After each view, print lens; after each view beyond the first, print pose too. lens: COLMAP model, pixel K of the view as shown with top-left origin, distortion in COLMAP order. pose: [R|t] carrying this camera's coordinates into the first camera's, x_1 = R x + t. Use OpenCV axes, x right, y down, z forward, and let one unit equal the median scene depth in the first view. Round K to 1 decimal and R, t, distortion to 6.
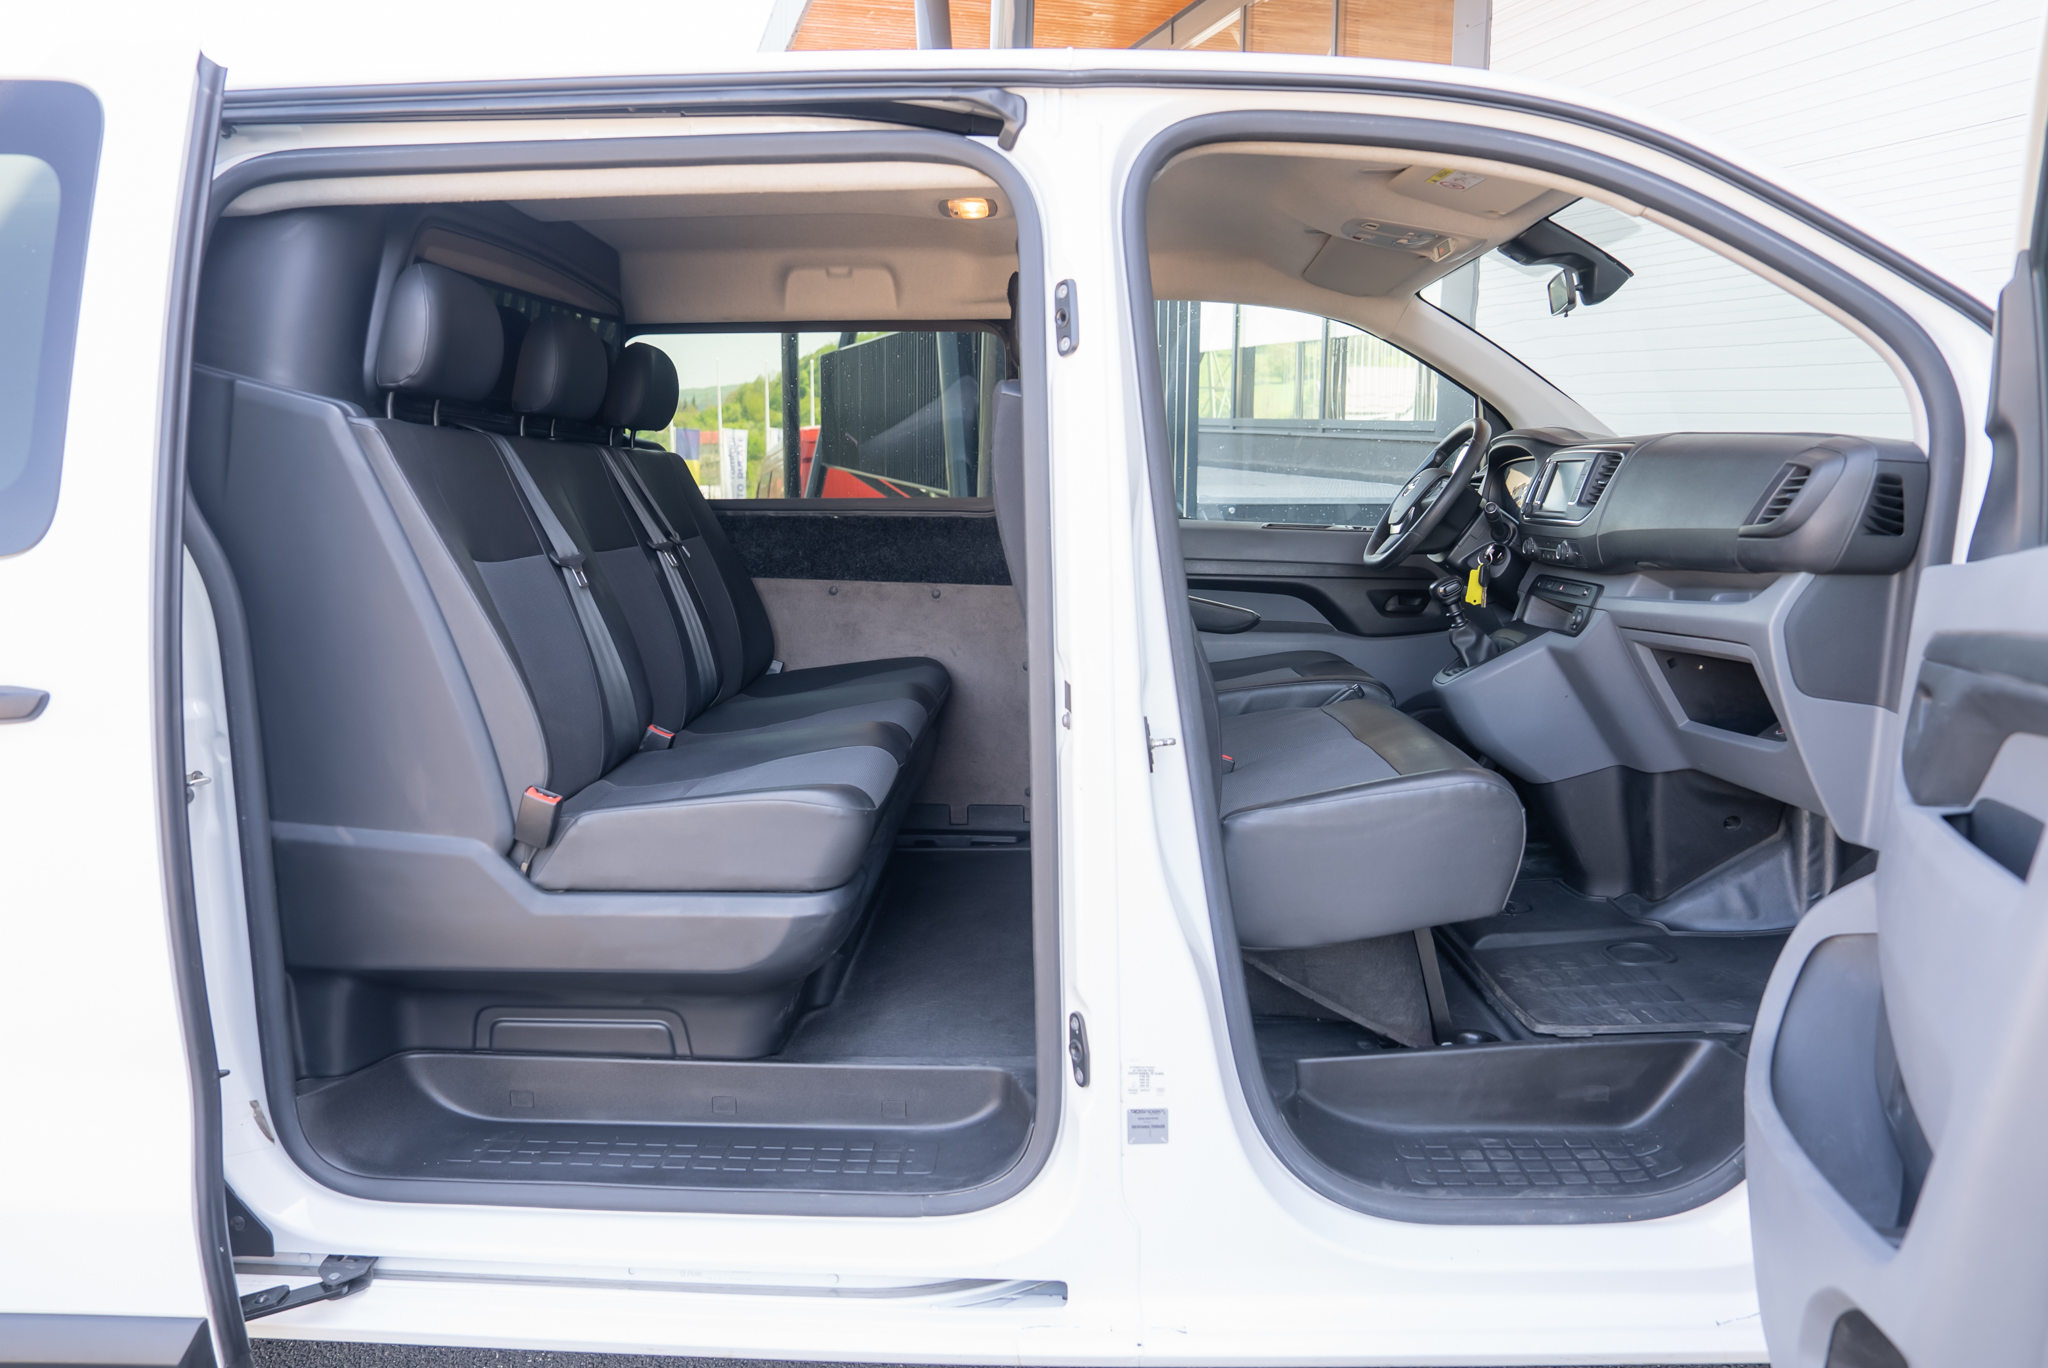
lens RADIAL K [[1398.4, 0, 1022.0], [0, 1398.4, 656.2], [0, 0, 1]] dist [-0.083812, 0.003144]
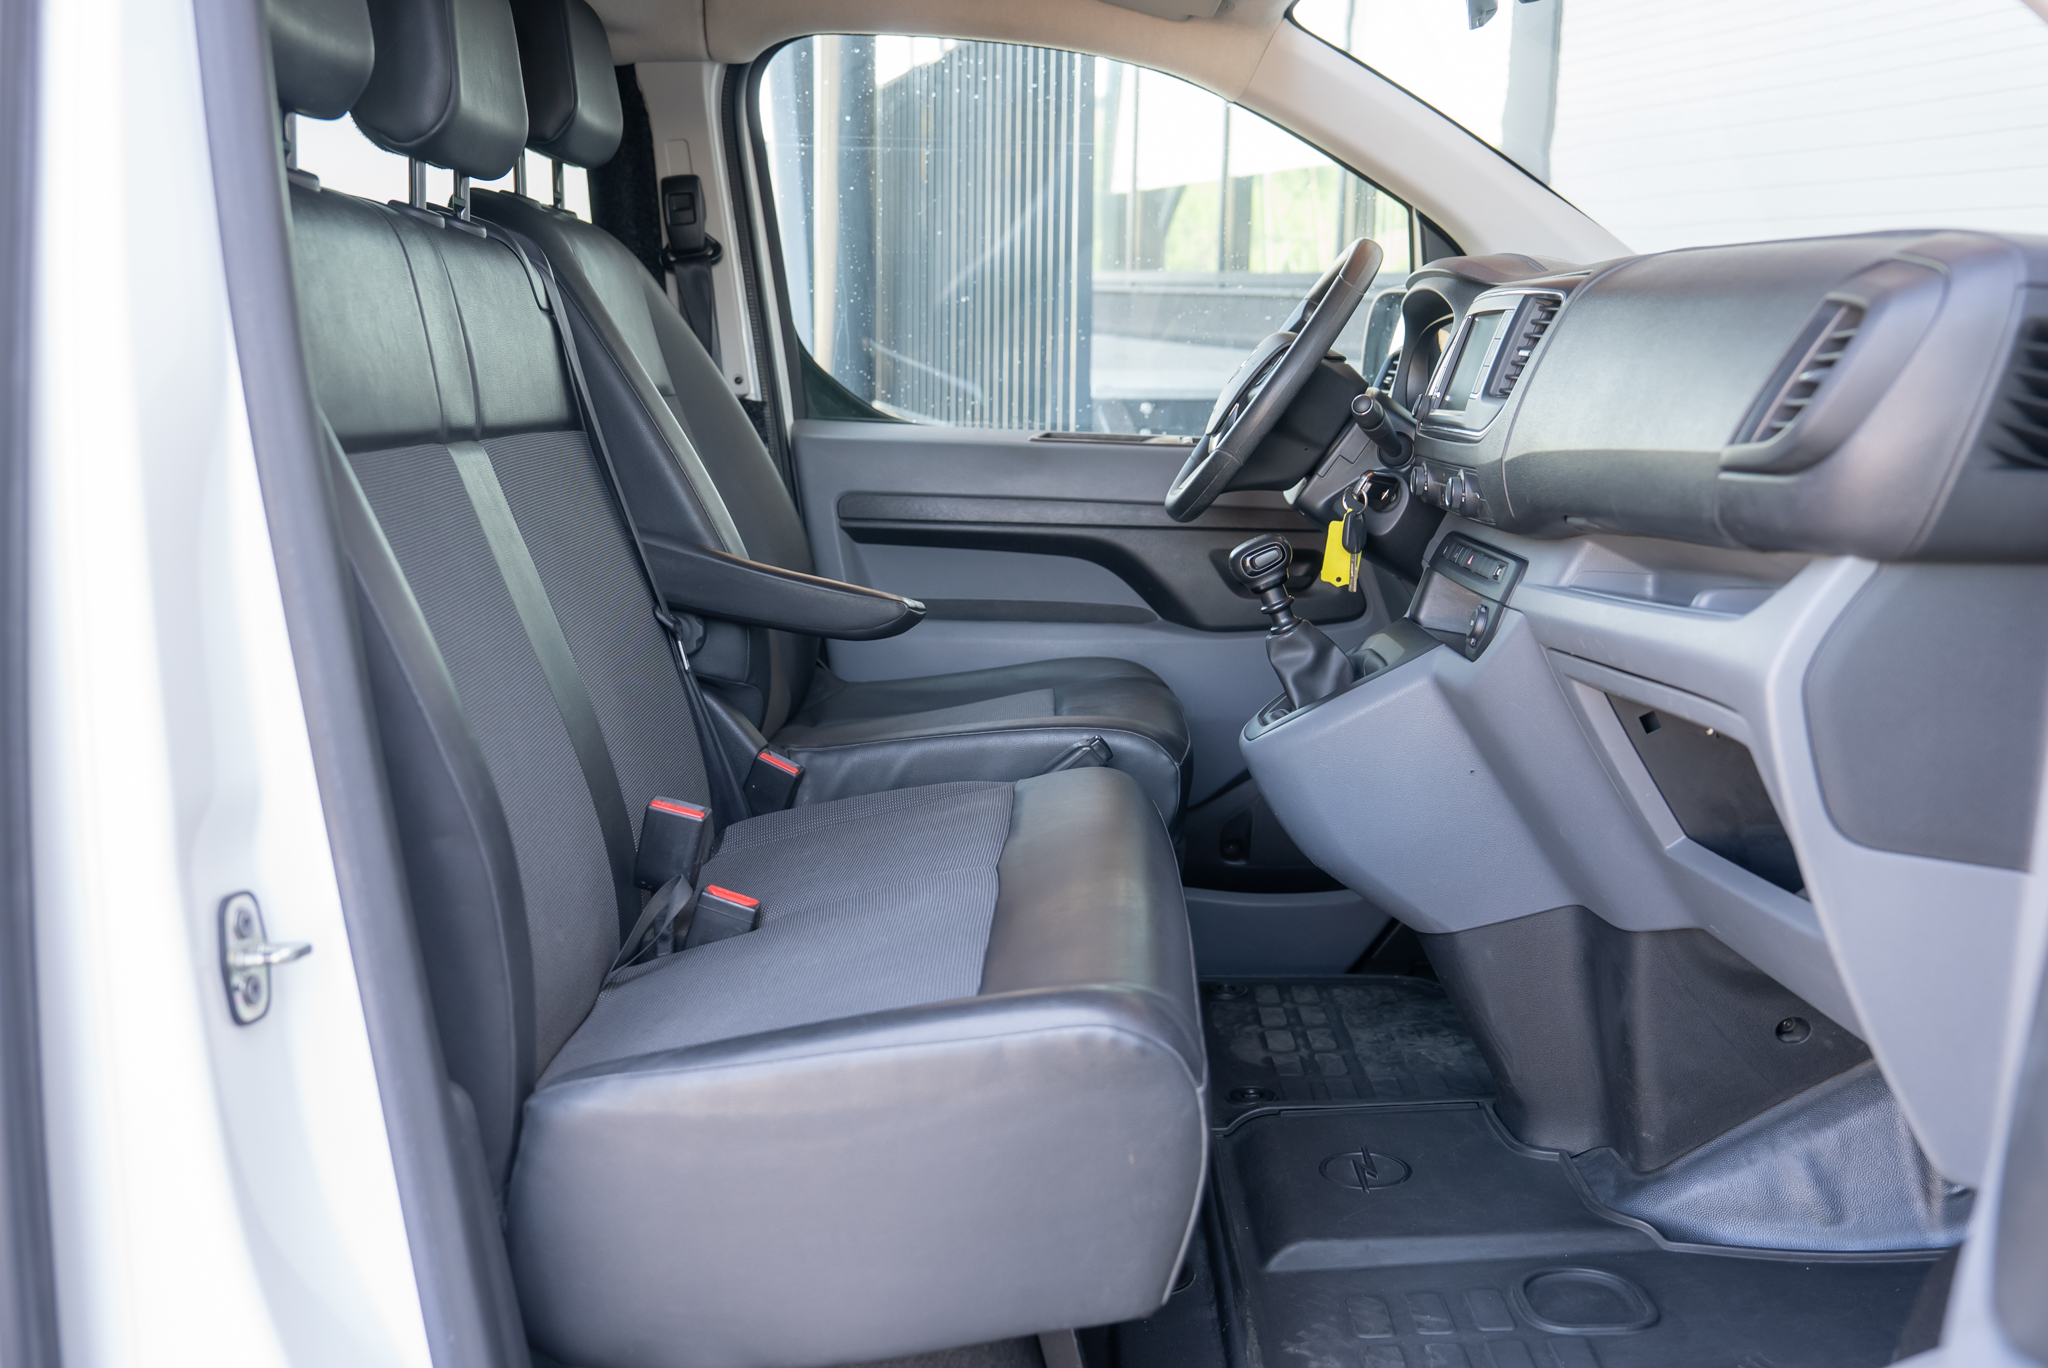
lens RADIAL K [[1880.0, 0, 1022.2], [0, 1880.0, 642.1], [0, 0, 1]] dist [-0.012687, -0.008779]
pose [[0.999957, 0.006427, -0.006660, 0.238792], [-0.006288, 0.999766, 0.020691, -0.033910], [0.006792, -0.020648, 0.999764, 0.308513]]
